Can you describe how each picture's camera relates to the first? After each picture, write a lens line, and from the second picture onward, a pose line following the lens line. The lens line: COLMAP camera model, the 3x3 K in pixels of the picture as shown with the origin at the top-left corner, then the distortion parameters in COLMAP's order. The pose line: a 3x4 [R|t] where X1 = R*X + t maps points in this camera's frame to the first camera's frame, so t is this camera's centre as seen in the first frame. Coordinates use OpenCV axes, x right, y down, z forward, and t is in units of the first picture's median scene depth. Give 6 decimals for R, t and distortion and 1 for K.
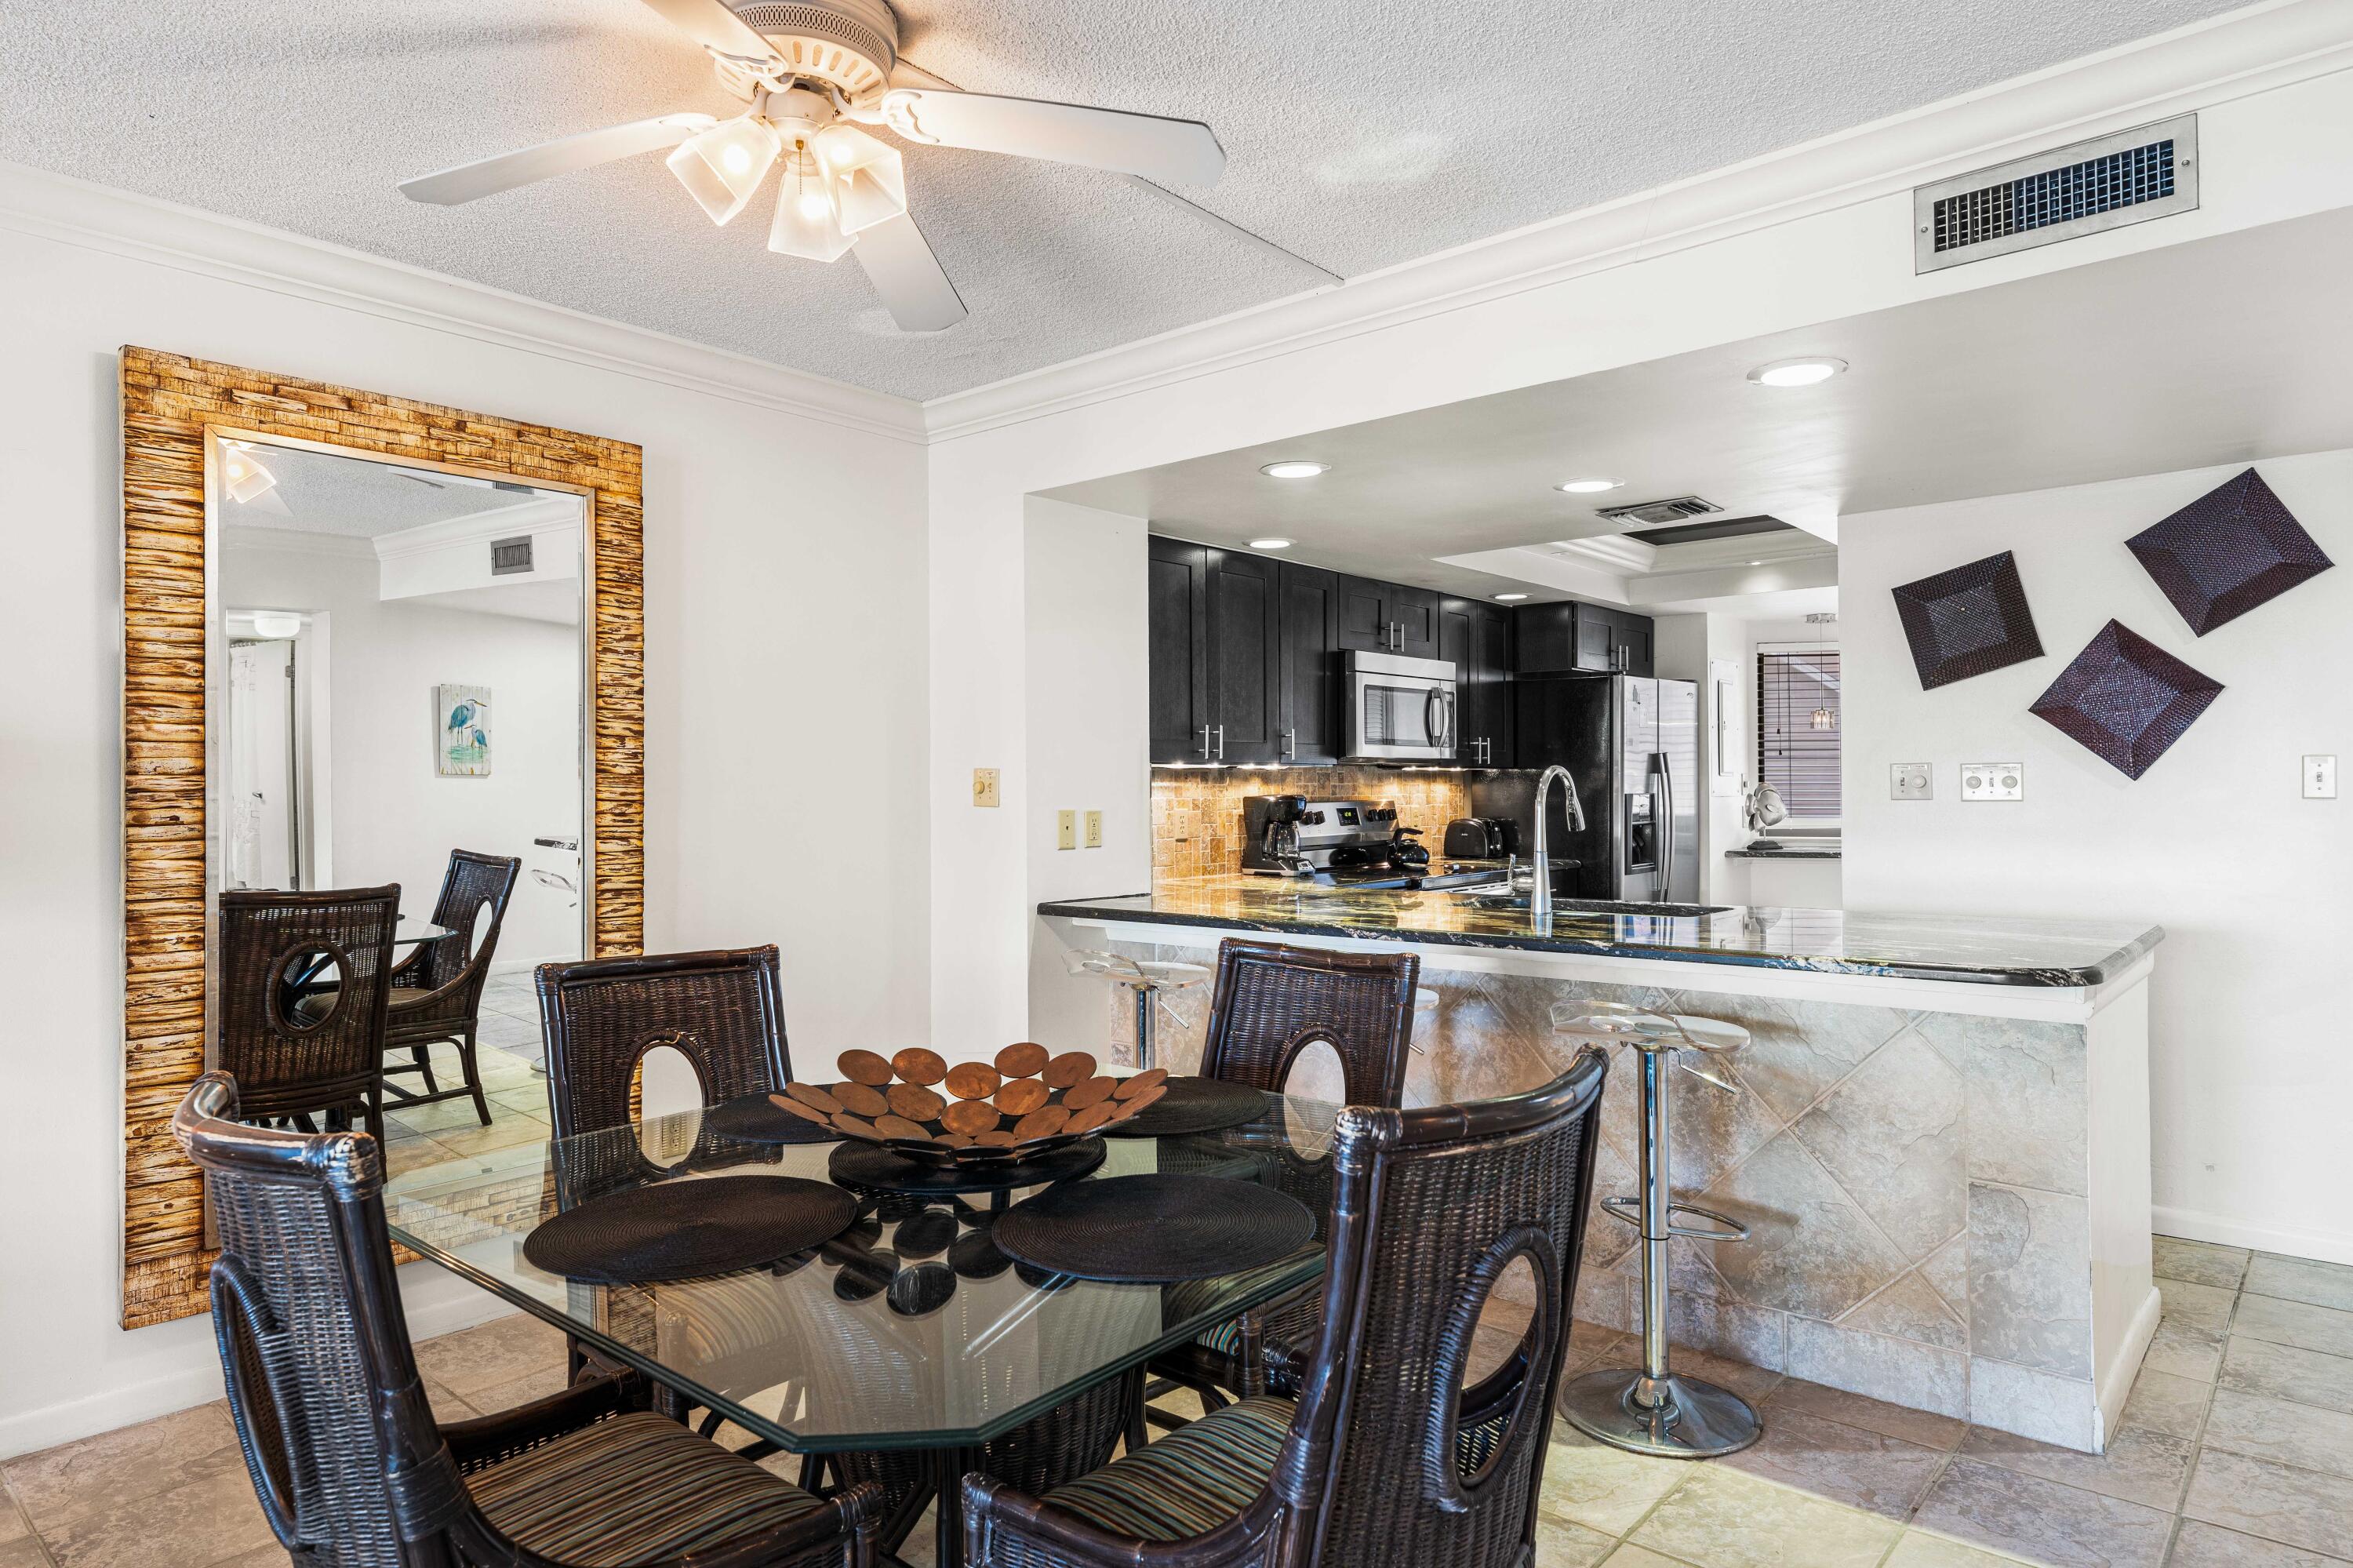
lens RADIAL K [[1359.7, 0, 1253.8], [0, 1359.7, 785.0], [0, 0, 1]] dist [0.005326, -0.002027]
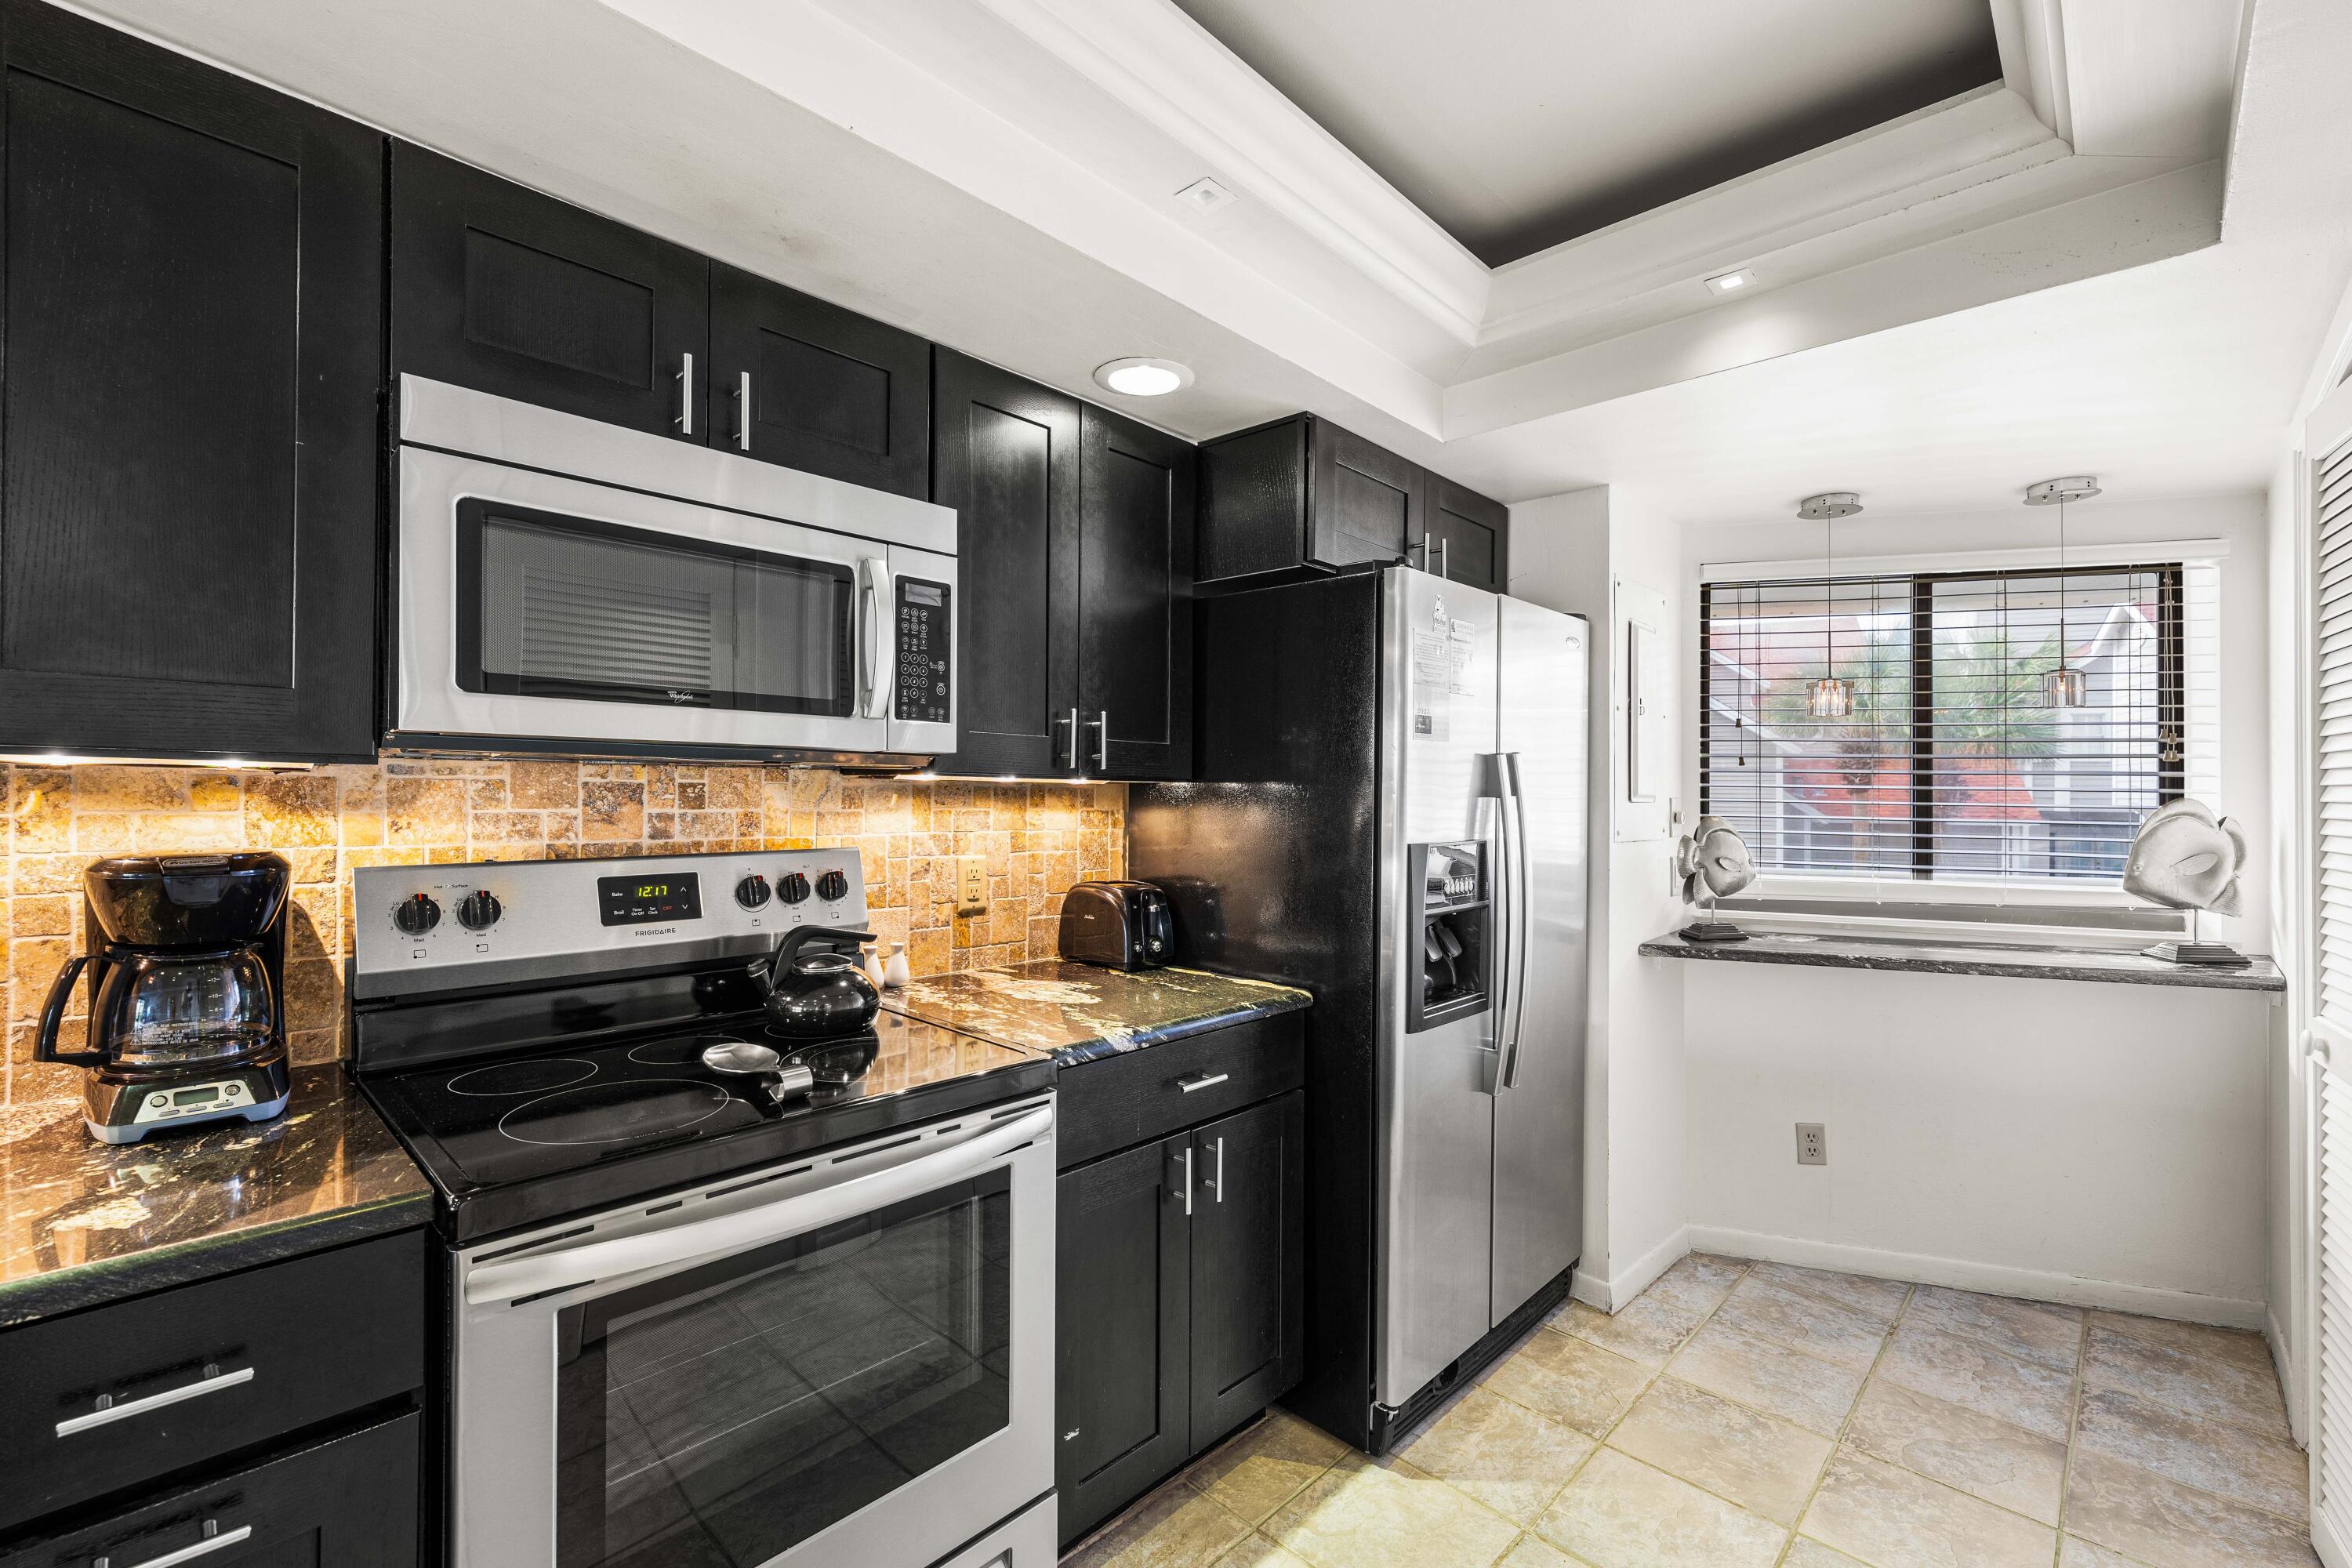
lens RADIAL K [[1024.6, 0, 1226.5], [0, 1024.6, 789.6], [0, 0, 1]] dist [0.002578, -0.000038]
pose [[0.999071, 0.015885, -0.040070, 0.369991], [-0.016032, 0.999866, -0.003340, -0.013875], [0.040012, 0.003979, 0.999191, 1.092686]]
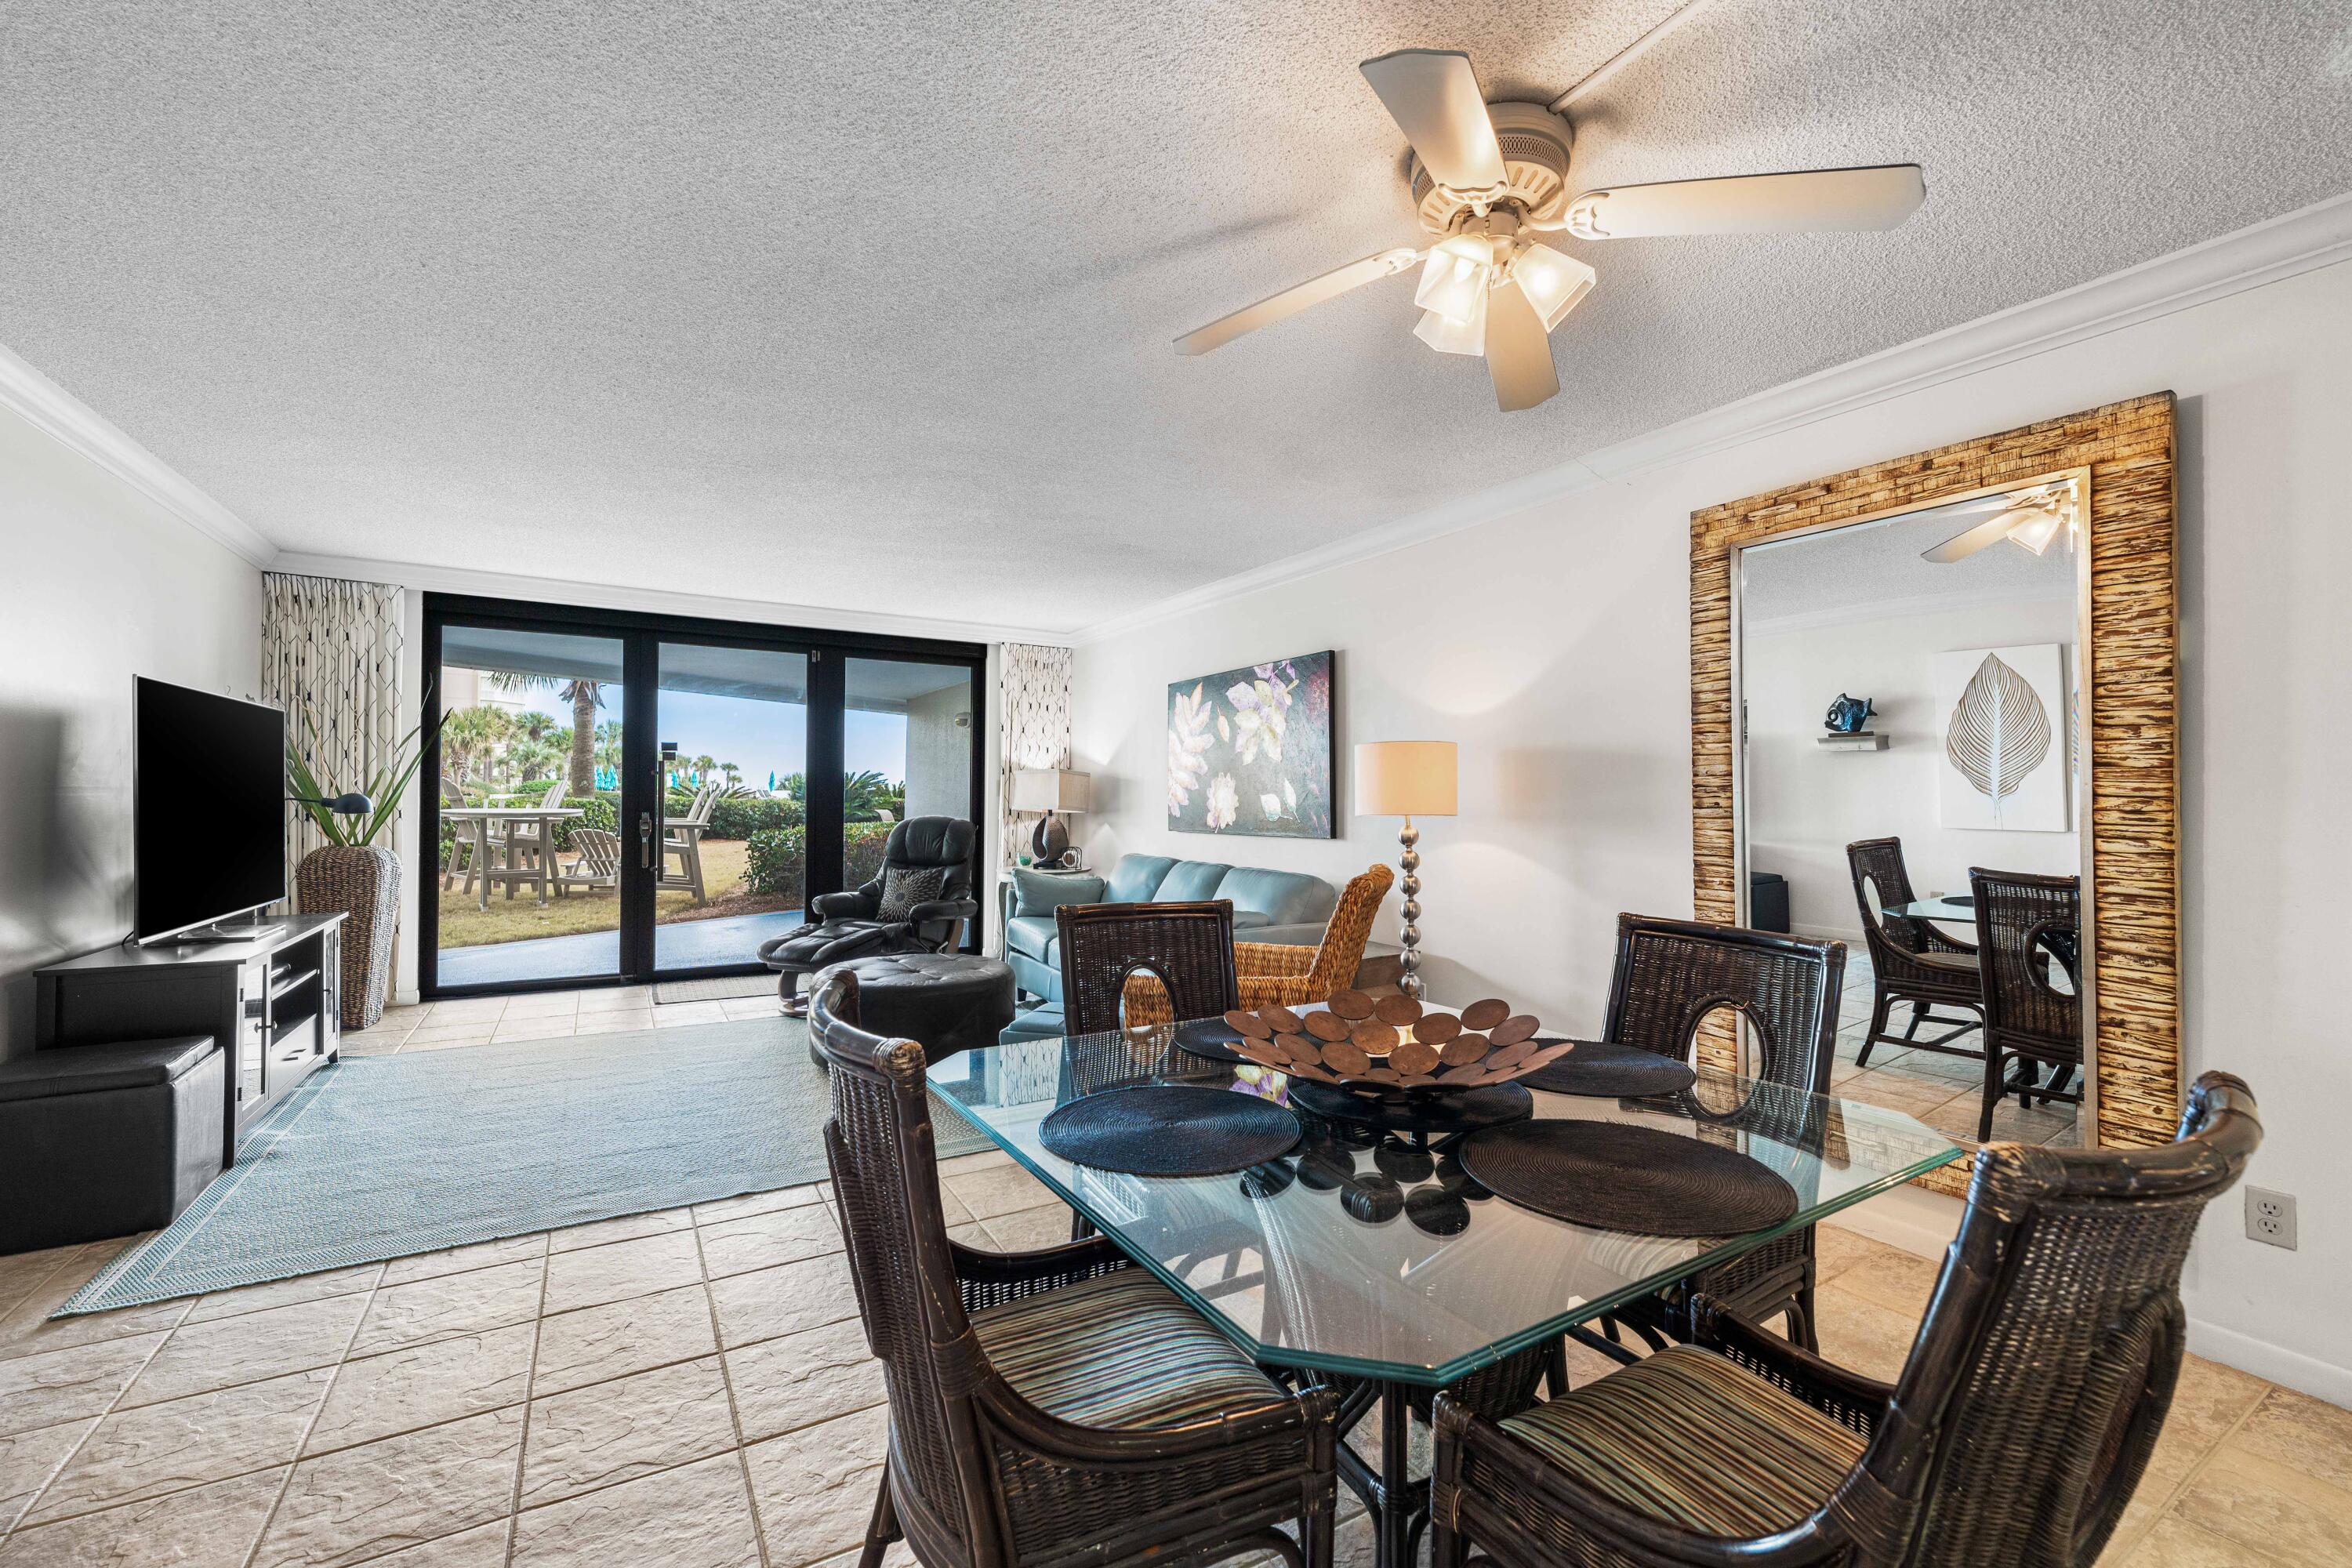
lens RADIAL K [[917.6, 0, 1127.7], [0, 917.6, 799.5], [0, 0, 1]] dist [-0.000888, -0.002359]
pose [[-0.357138, 0.006915, -0.934026, 0.305763], [-0.003356, 0.999957, 0.008686, 0.009116], [0.934046, 0.006237, -0.357099, 0.534952]]
